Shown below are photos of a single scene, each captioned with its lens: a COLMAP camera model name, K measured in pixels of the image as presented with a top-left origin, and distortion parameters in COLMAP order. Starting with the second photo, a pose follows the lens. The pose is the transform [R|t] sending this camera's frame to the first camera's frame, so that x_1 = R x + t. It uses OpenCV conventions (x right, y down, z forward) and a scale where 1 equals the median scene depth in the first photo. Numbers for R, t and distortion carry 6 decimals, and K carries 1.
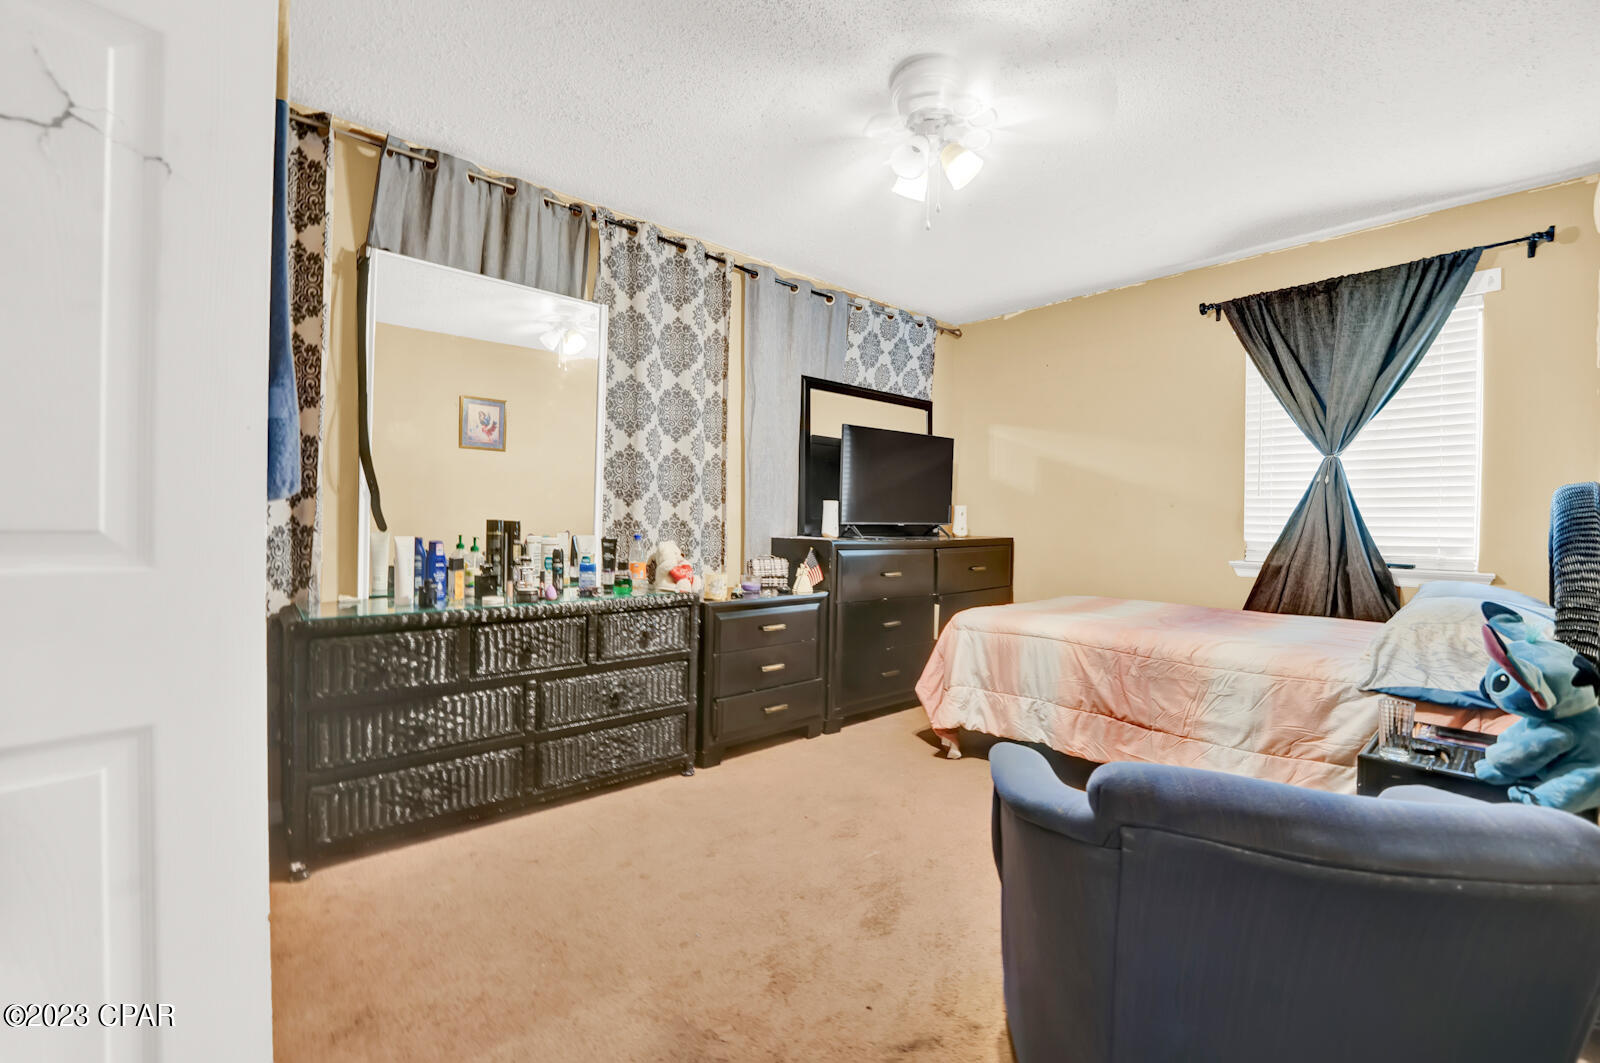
lens RADIAL K [[667.4, 0, 790.5], [0, 667.4, 522.6], [0, 0, 1]] dist [-0.021759, 0.002743]
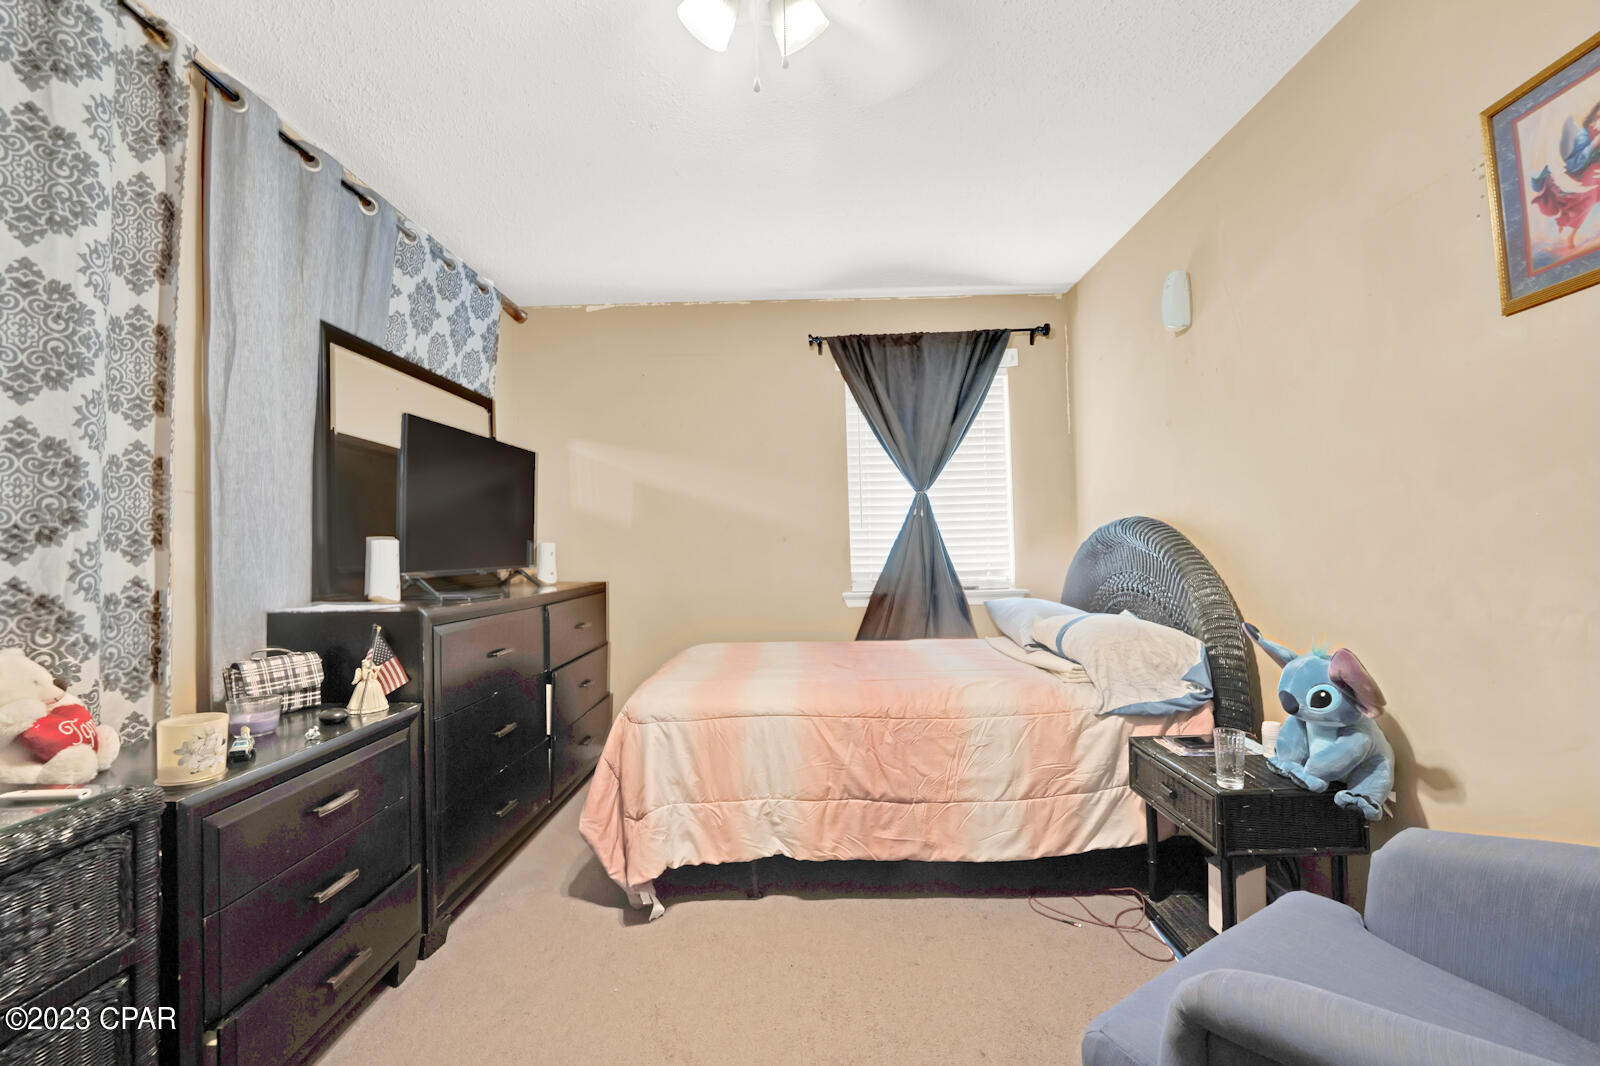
lens RADIAL K [[667.4, 0, 790.5], [0, 667.4, 524.1], [0, 0, 1]] dist [-0.021759, 0.002743]
pose [[0.677360, 0.000005, 0.735651, -0.145132], [0.033078, 0.998988, -0.030463, -0.019274], [-0.734907, 0.044968, 0.676675, 0.392914]]
